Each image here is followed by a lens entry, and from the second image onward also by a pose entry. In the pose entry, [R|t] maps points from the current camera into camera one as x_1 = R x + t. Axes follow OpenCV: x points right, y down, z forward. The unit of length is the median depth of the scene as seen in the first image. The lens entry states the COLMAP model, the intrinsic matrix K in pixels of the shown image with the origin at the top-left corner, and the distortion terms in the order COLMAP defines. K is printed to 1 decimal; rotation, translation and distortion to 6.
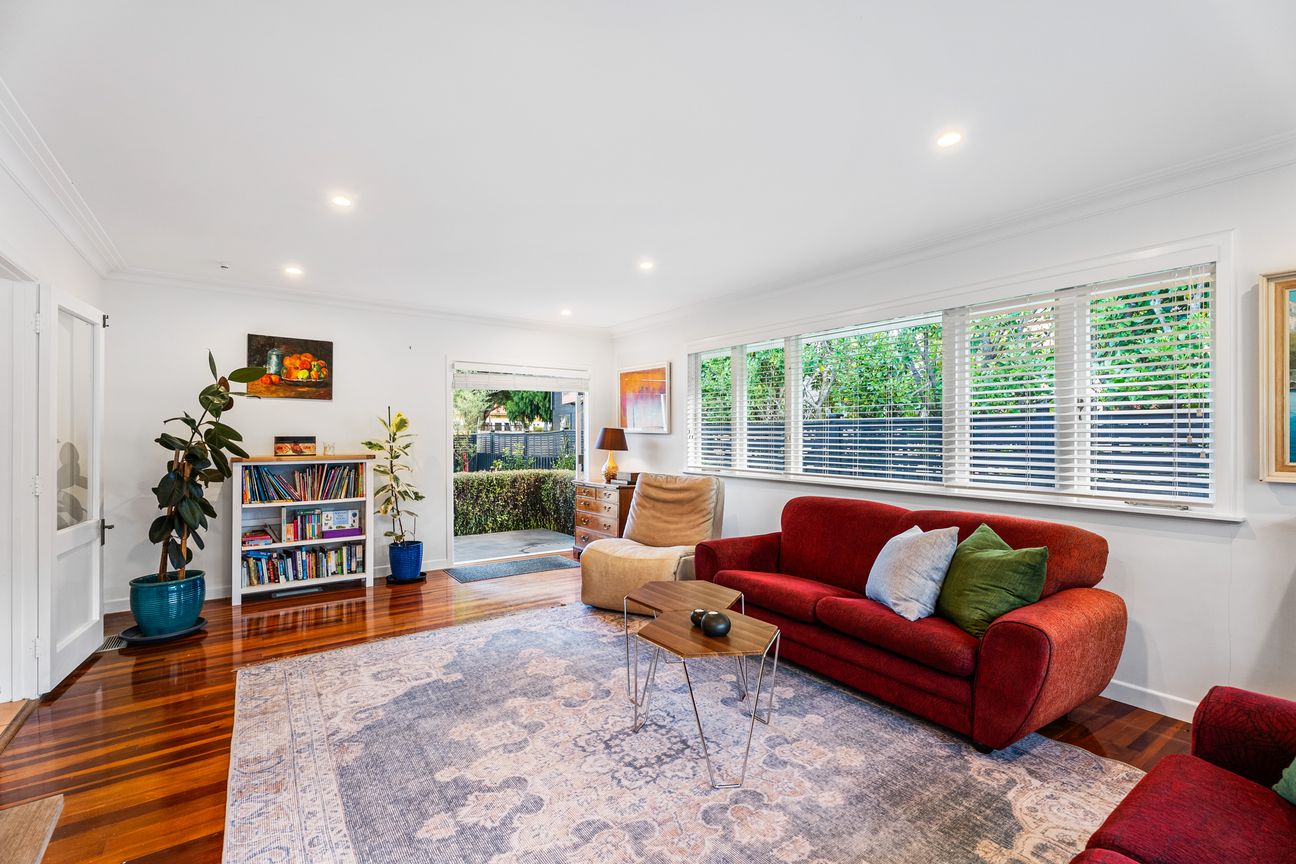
lens RADIAL K [[581.2, 0, 652.4], [0, 581.2, 430.4], [0, 0, 1]] dist [-0.000347, 0.001757]
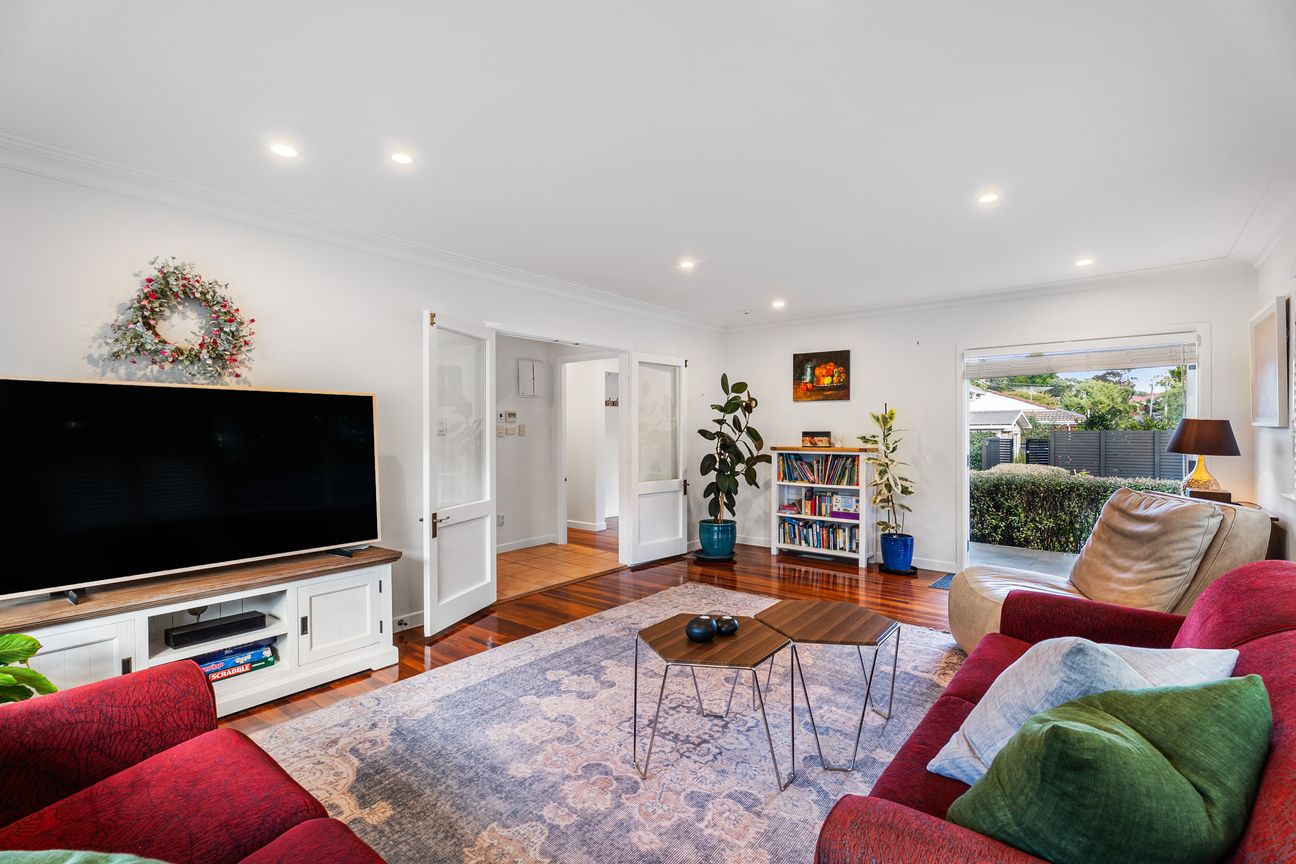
lens RADIAL K [[581.2, 0, 645.1], [0, 581.2, 434.8], [0, 0, 1]] dist [-0.000347, 0.001757]
pose [[0.253645, 0.005494, -0.967282, 0.511728], [0.008655, 0.999931, 0.007949, 0.004449], [0.967259, -0.010388, 0.253580, 0.345292]]
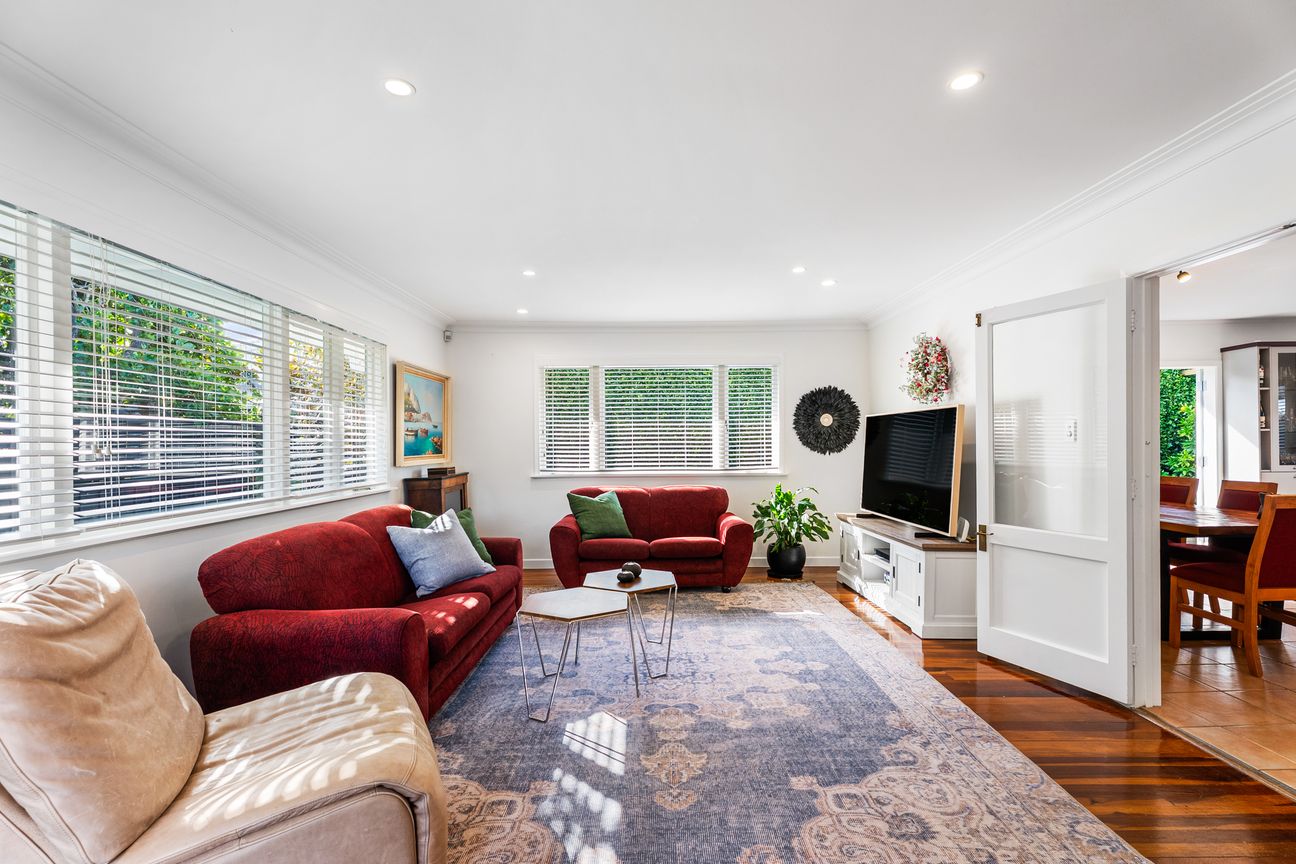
lens RADIAL K [[581.2, 0, 645.4], [0, 581.2, 444.2], [0, 0, 1]] dist [-0.000347, 0.001757]
pose [[-0.814800, 0.006517, 0.579706, -0.395903], [0.006868, 0.999975, -0.001590, 0.009306], [-0.579702, 0.002686, -0.814824, 1.114026]]
